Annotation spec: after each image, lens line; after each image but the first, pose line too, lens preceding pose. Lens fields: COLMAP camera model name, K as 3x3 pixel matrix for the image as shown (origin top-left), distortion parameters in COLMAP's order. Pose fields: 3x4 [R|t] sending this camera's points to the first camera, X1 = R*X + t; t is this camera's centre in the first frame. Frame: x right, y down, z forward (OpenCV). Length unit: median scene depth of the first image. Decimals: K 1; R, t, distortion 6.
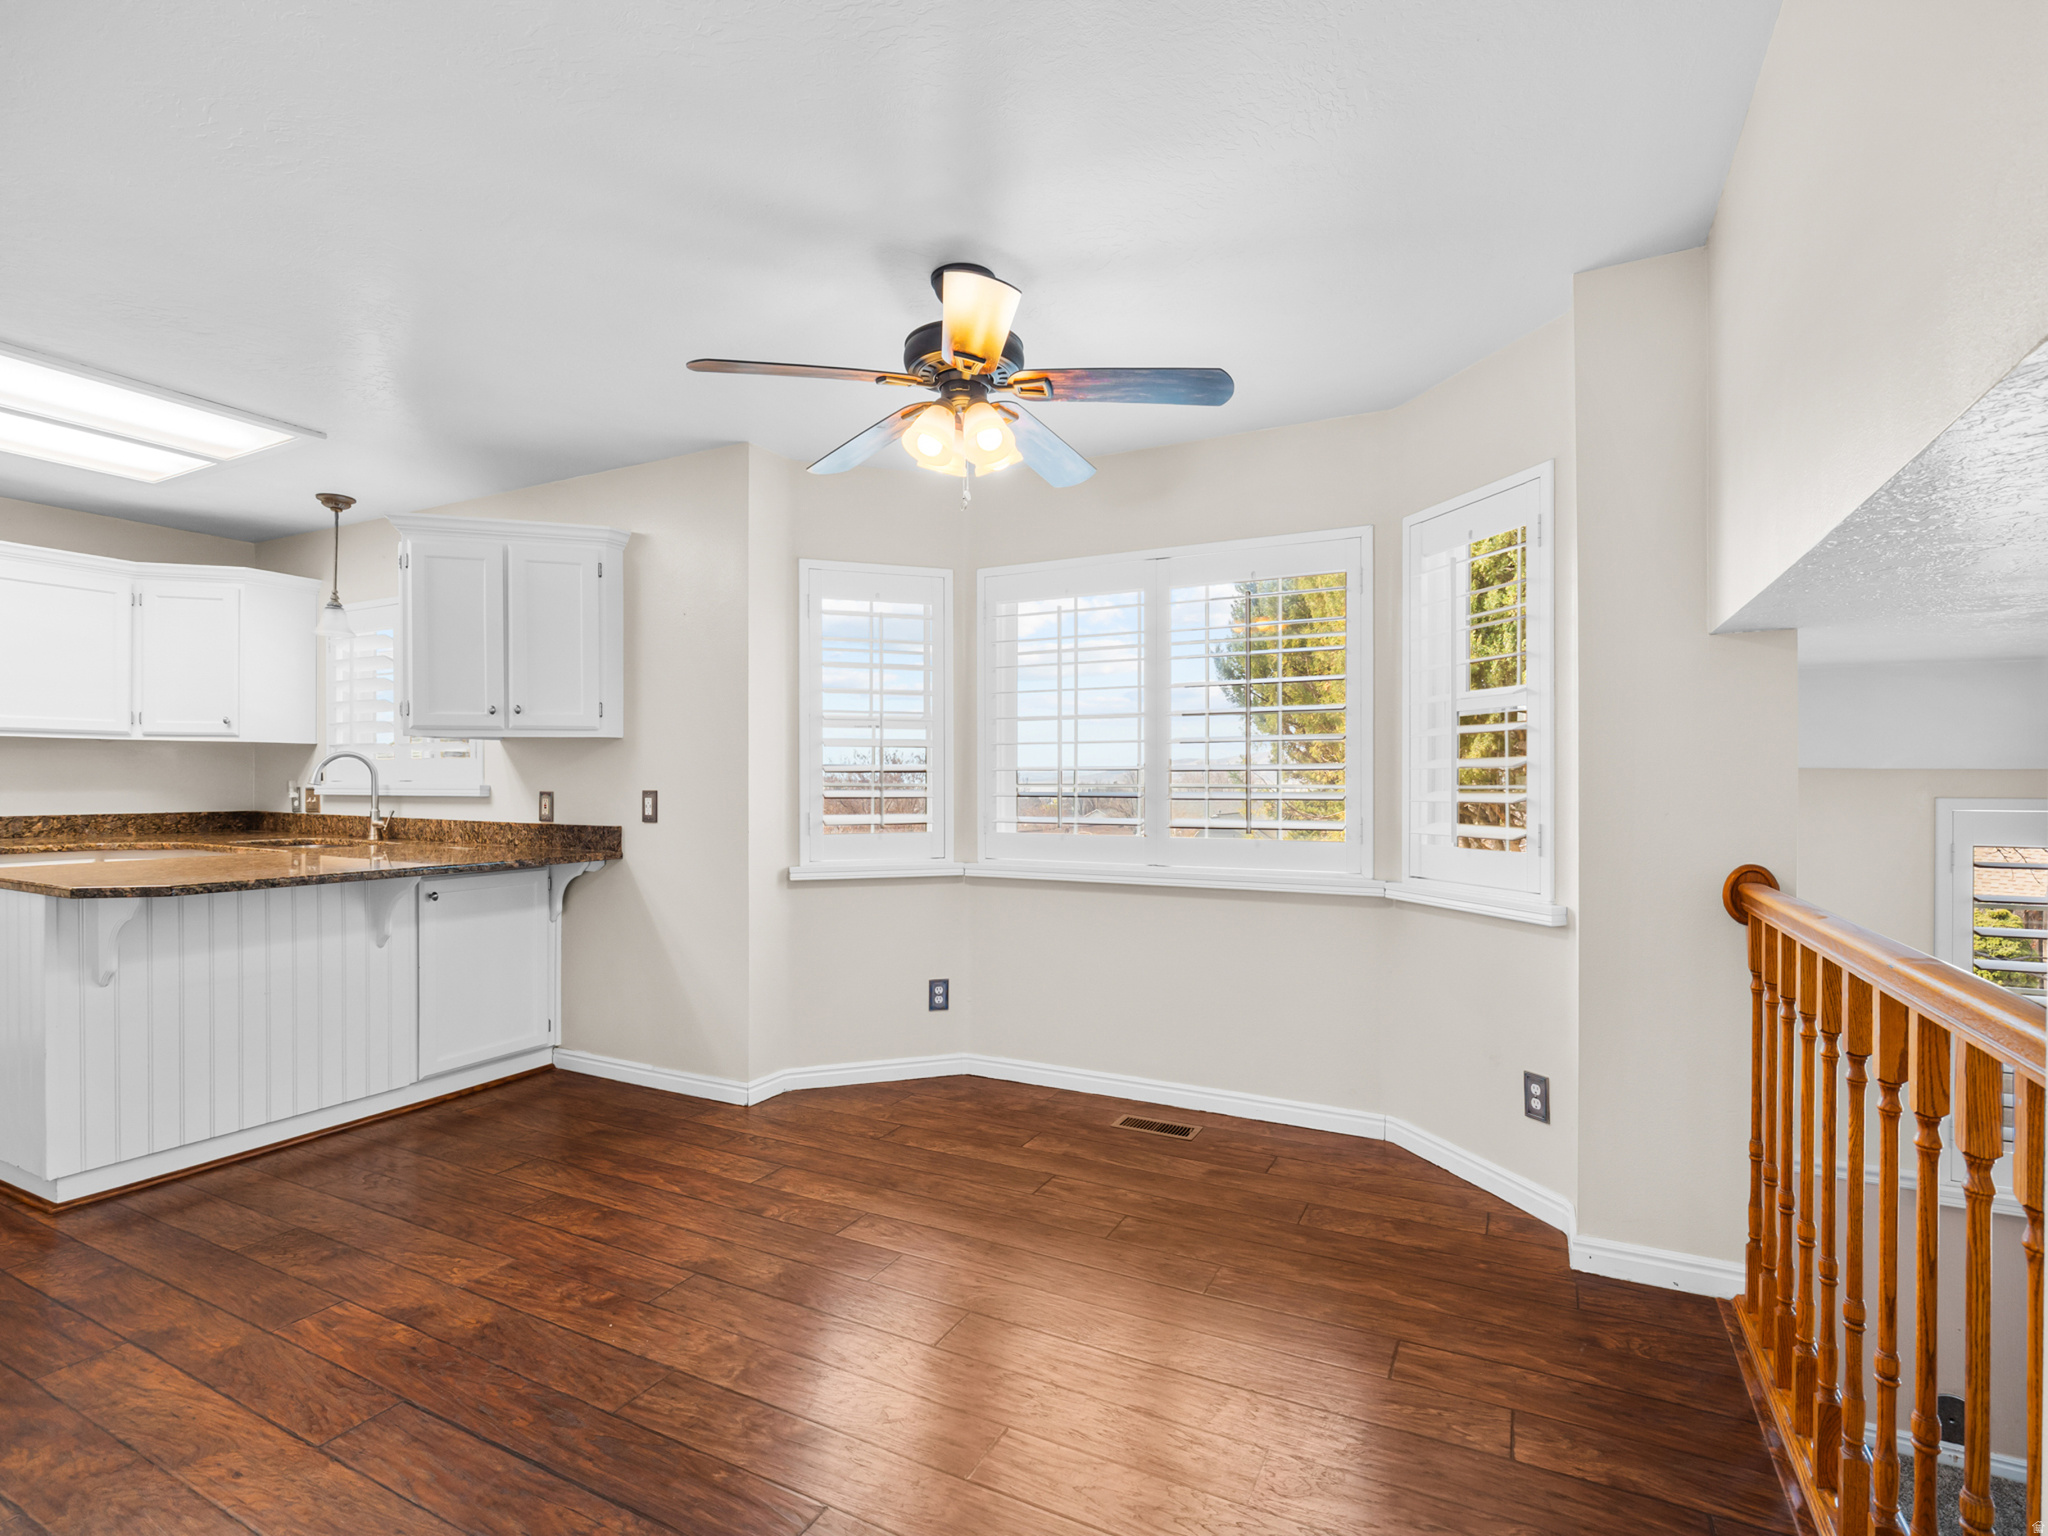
lens RADIAL K [[979.0, 0, 1025.4], [0, 979.0, 784.0], [0, 0, 1]] dist [-0.006837, -0.001922]
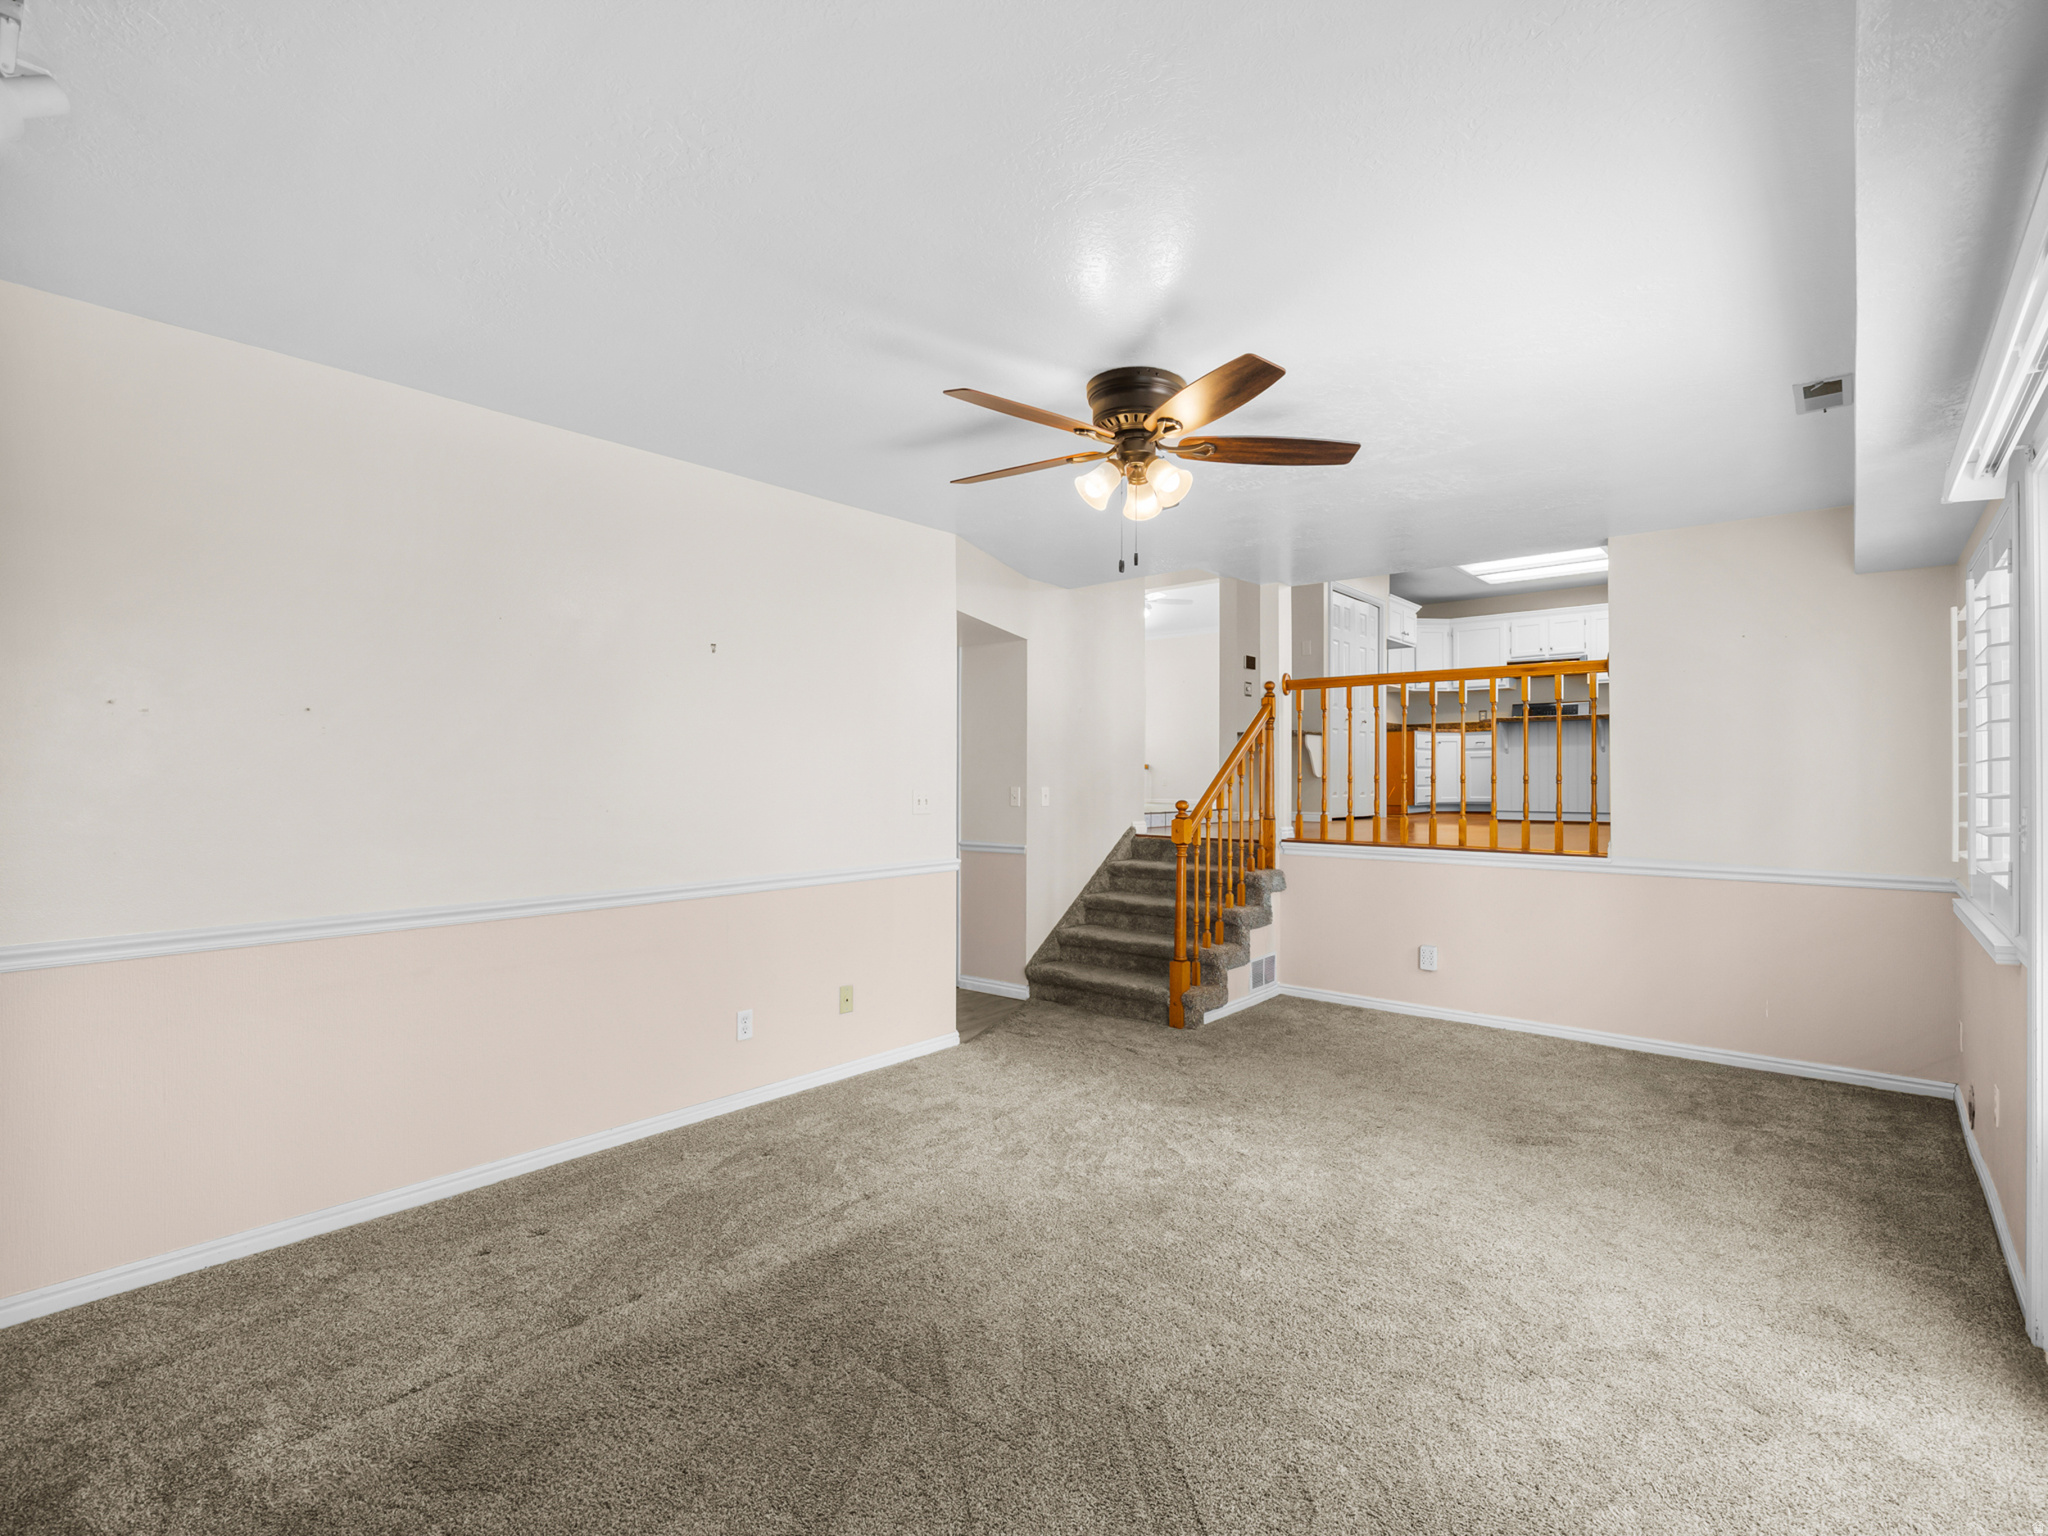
lens RADIAL K [[979.0, 0, 1028.6], [0, 979.0, 768.2], [0, 0, 1]] dist [-0.006837, -0.001922]
pose [[-0.220375, -0.009780, -0.975366, 1.682954], [-0.000296, 0.999950, -0.009959, 0.193146], [0.975415, -0.001906, -0.220367, 0.118834]]
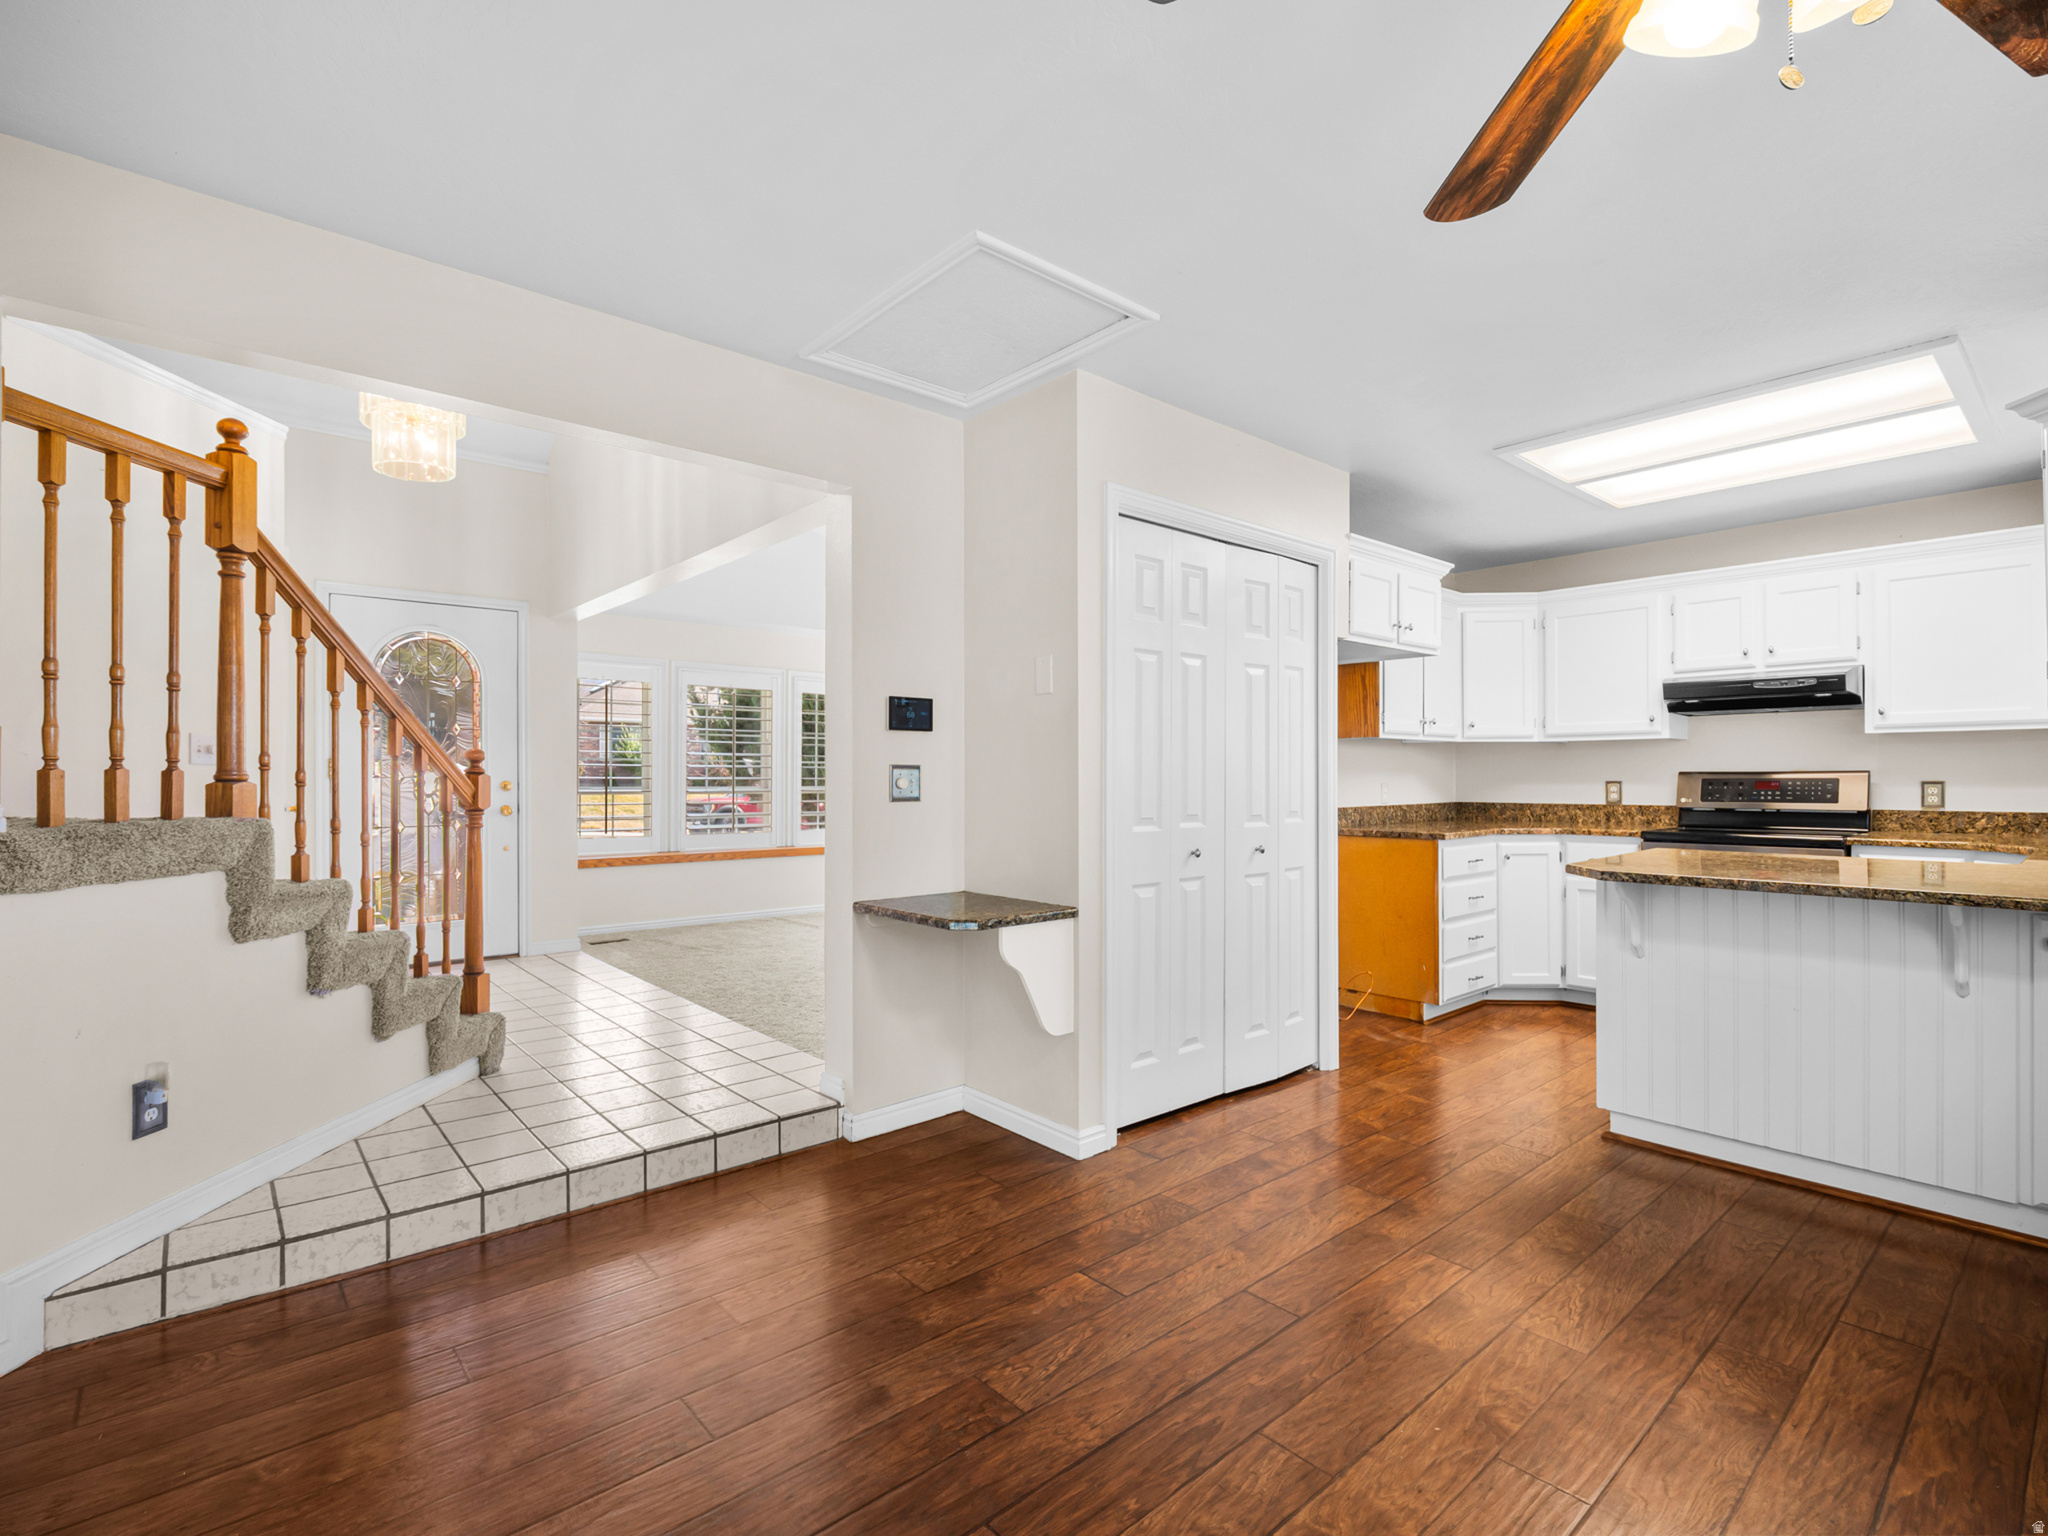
lens RADIAL K [[979.0, 0, 1014.8], [0, 979.0, 770.9], [0, 0, 1]] dist [-0.006837, -0.001922]
pose [[-0.373756, -0.004030, -0.927518, 0.254483], [-0.000399, 0.999991, -0.004184, -0.003695], [0.927527, -0.001193, -0.373755, 0.501215]]
